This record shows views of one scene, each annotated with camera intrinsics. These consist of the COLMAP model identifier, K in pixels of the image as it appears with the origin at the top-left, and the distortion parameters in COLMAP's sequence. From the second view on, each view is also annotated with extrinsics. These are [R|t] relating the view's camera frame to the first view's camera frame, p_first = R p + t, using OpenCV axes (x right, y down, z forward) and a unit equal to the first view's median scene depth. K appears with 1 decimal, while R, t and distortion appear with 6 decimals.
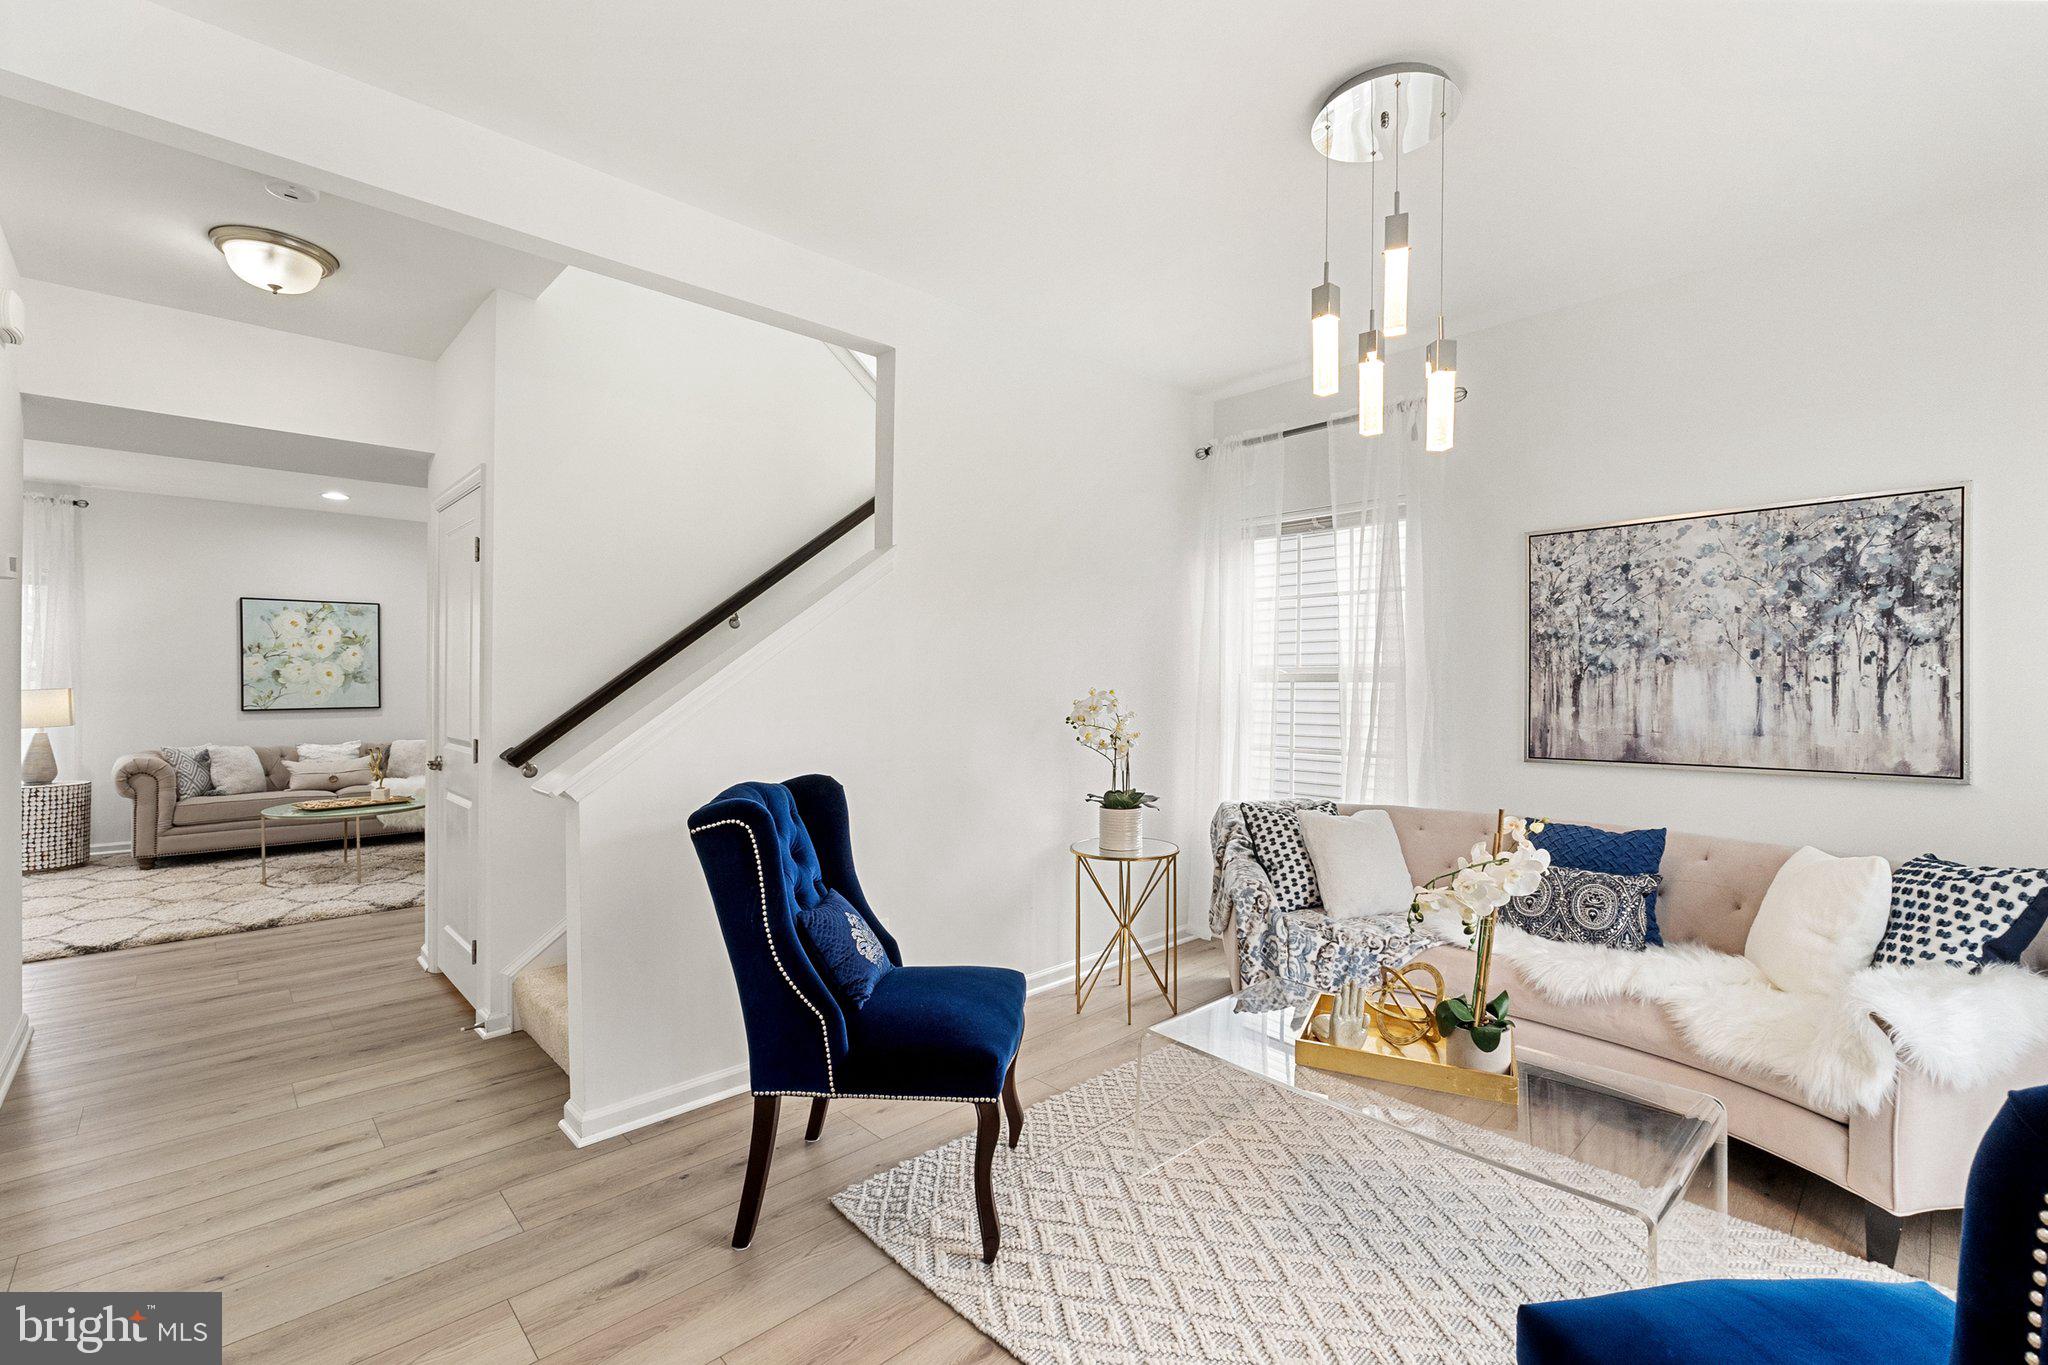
lens RADIAL K [[893.6, 0, 1030.9], [0, 893.6, 680.5], [0, 0, 1]] dist [-0.000133, -0.000172]
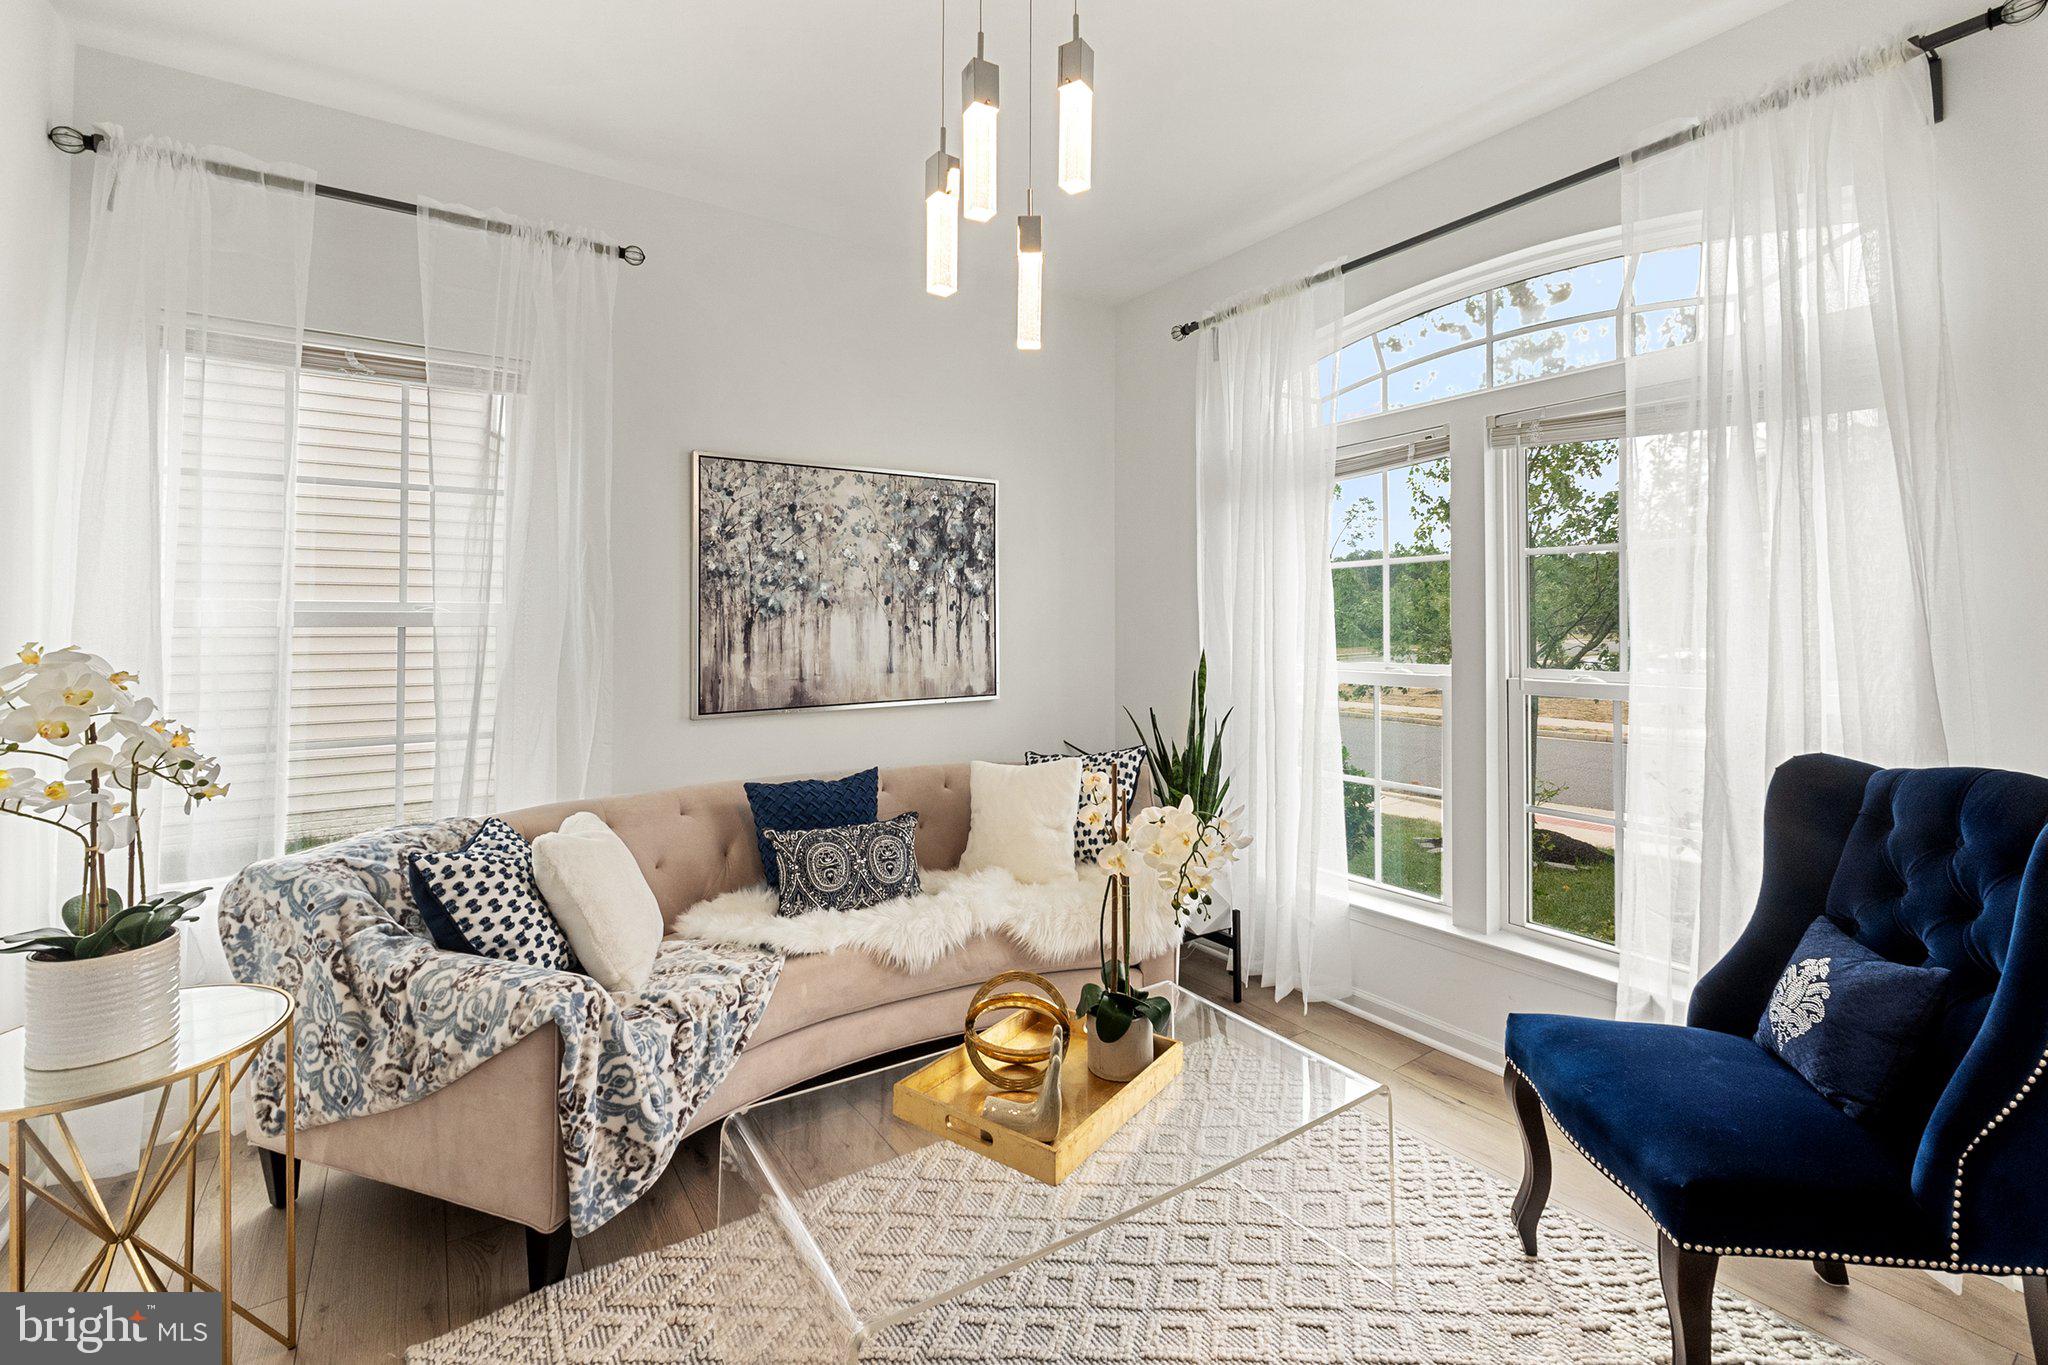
lens RADIAL K [[884.2, 0, 1022.8], [0, 884.2, 613.8], [0, 0, 1]] dist [-0.000366, -0.000155]
pose [[0.172701, 0.014729, 0.984864, -0.249944], [0.003266, 0.999874, -0.015526, 0.004989], [-0.984969, 0.005898, 0.172631, 0.616690]]
